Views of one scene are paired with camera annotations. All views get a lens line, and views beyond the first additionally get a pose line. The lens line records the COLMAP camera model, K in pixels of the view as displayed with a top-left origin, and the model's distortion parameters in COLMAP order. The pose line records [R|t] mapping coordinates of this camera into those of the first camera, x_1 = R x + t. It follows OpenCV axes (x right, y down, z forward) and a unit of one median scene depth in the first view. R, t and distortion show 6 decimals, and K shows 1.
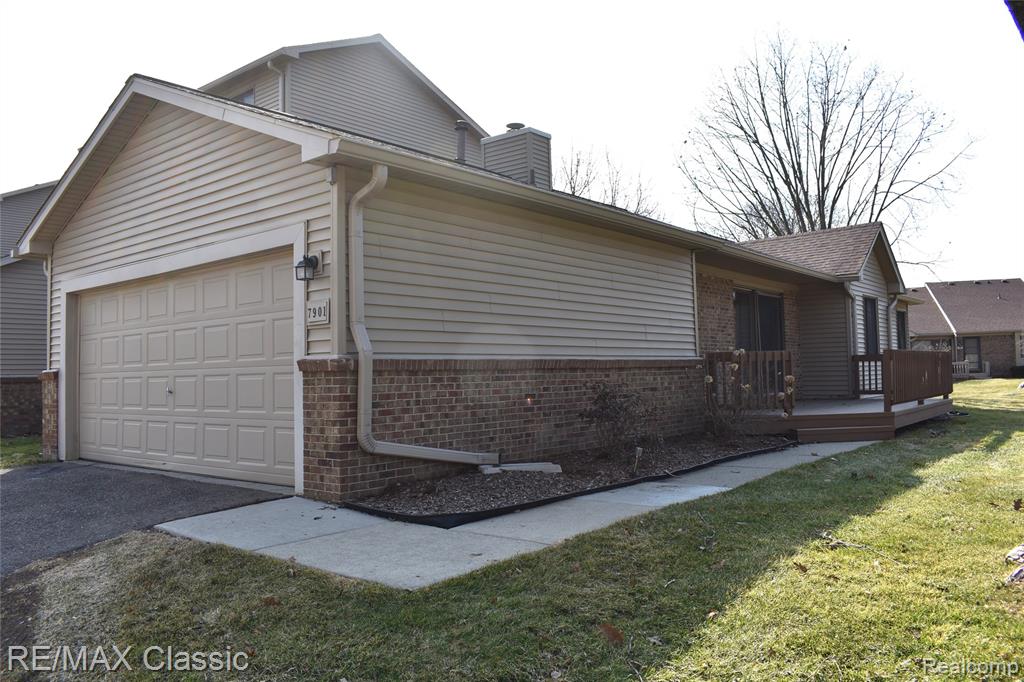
lens RADIAL K [[797.0, 0, 511.0], [0, 797.0, 338.8], [0, 0, 1]] dist [-0.089105, 0.011570]
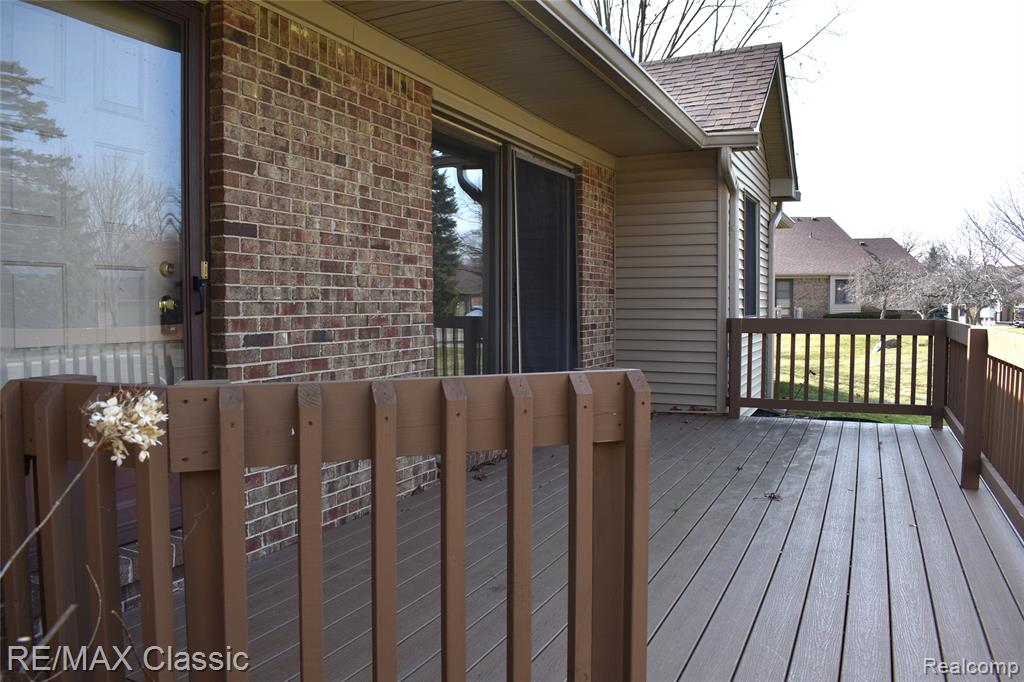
lens RADIAL K [[797.0, 0, 511.1], [0, 797.0, 342.8], [0, 0, 1]] dist [-0.089105, 0.011570]
pose [[0.968425, 0.006126, 0.249228, 0.110999], [-0.028931, 0.995705, 0.087941, -0.000628], [-0.247619, -0.092375, 0.964444, 0.322610]]
